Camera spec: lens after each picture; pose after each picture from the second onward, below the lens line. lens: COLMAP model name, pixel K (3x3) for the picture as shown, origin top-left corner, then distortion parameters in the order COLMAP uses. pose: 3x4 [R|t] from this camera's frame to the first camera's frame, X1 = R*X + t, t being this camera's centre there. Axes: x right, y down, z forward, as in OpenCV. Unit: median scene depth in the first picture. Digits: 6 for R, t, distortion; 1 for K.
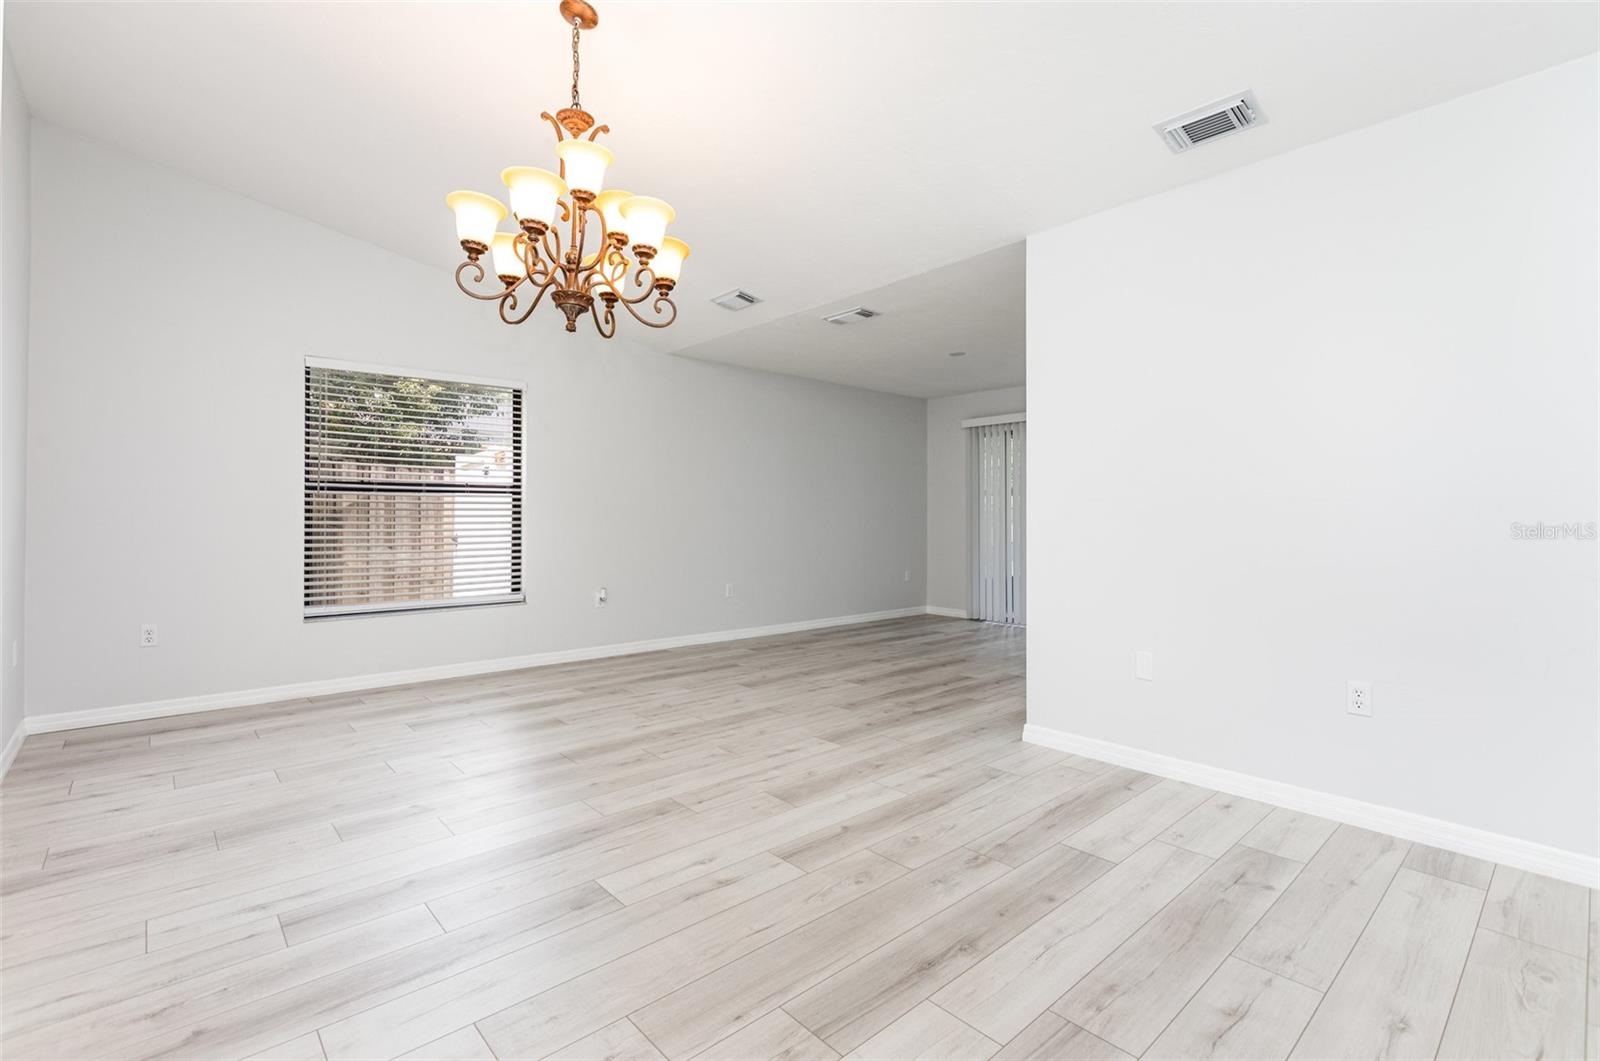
lens RADIAL K [[715.5, 0, 797.9], [0, 715.5, 527.3], [0, 0, 1]] dist [0.001947, -0.002837]
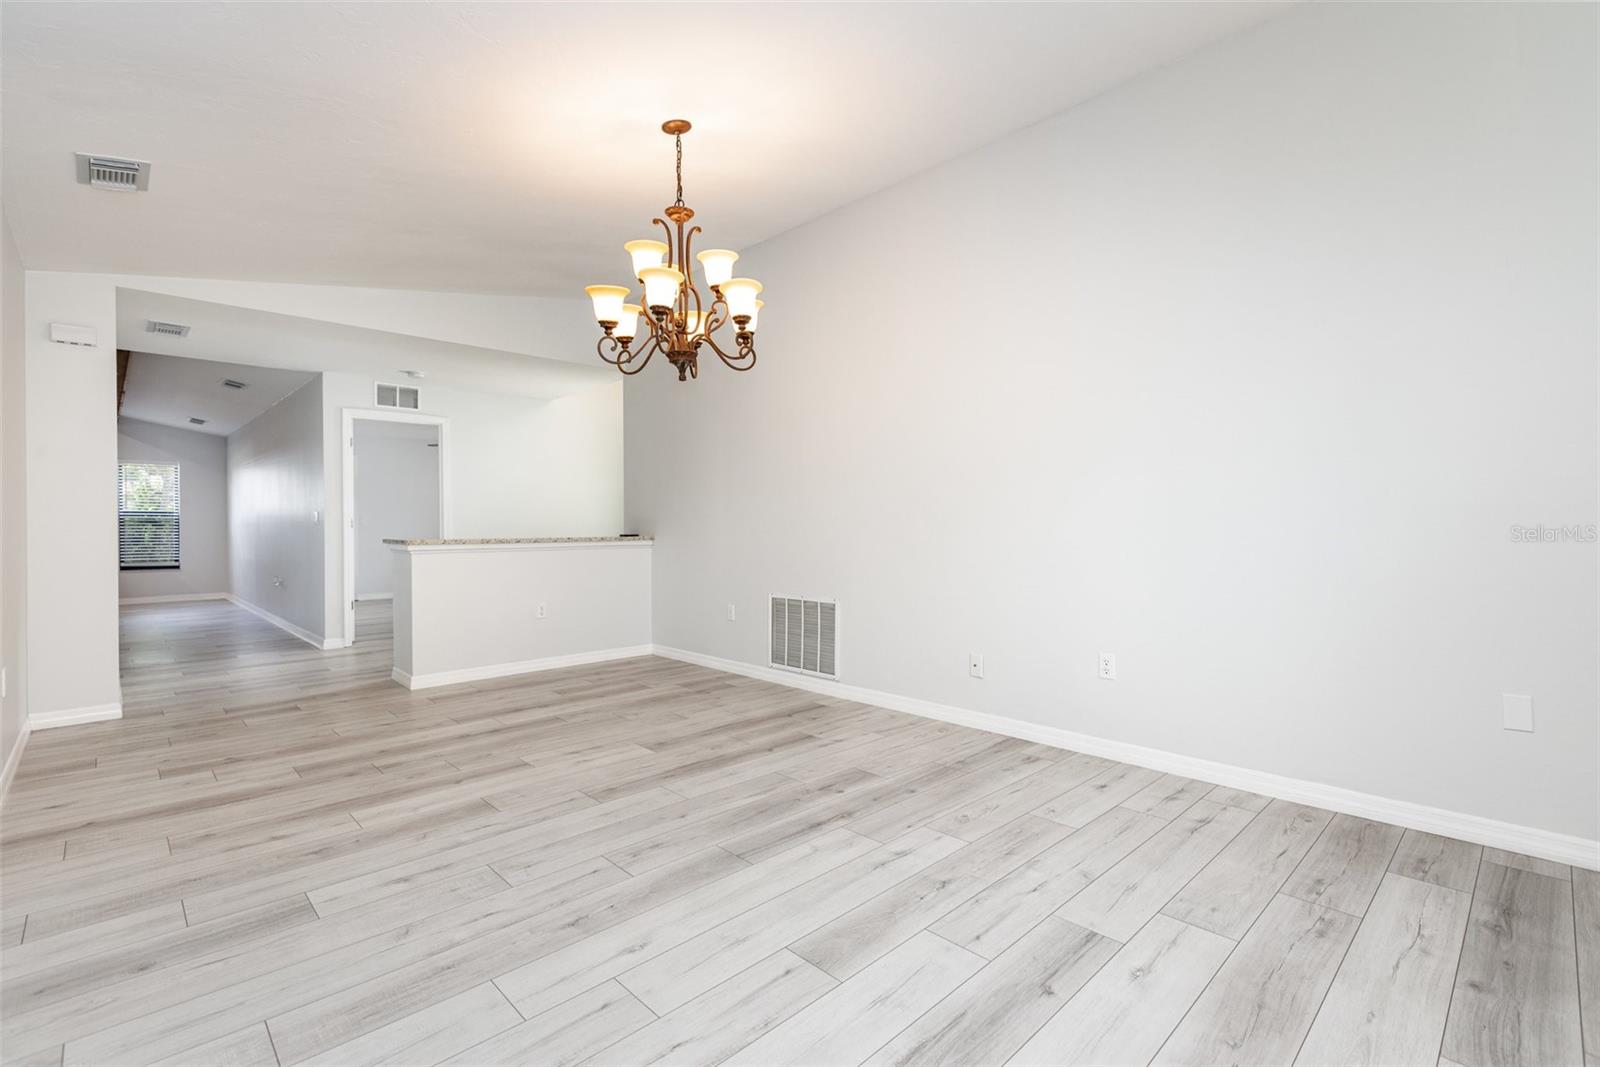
lens RADIAL K [[715.5, 0, 796.0], [0, 715.5, 526.1], [0, 0, 1]] dist [0.001947, -0.002837]
pose [[-0.999532, 0.000971, -0.030566, -0.445094], [0.000670, 0.999951, 0.009848, -0.021686], [0.030574, 0.009823, -0.999484, 2.114323]]
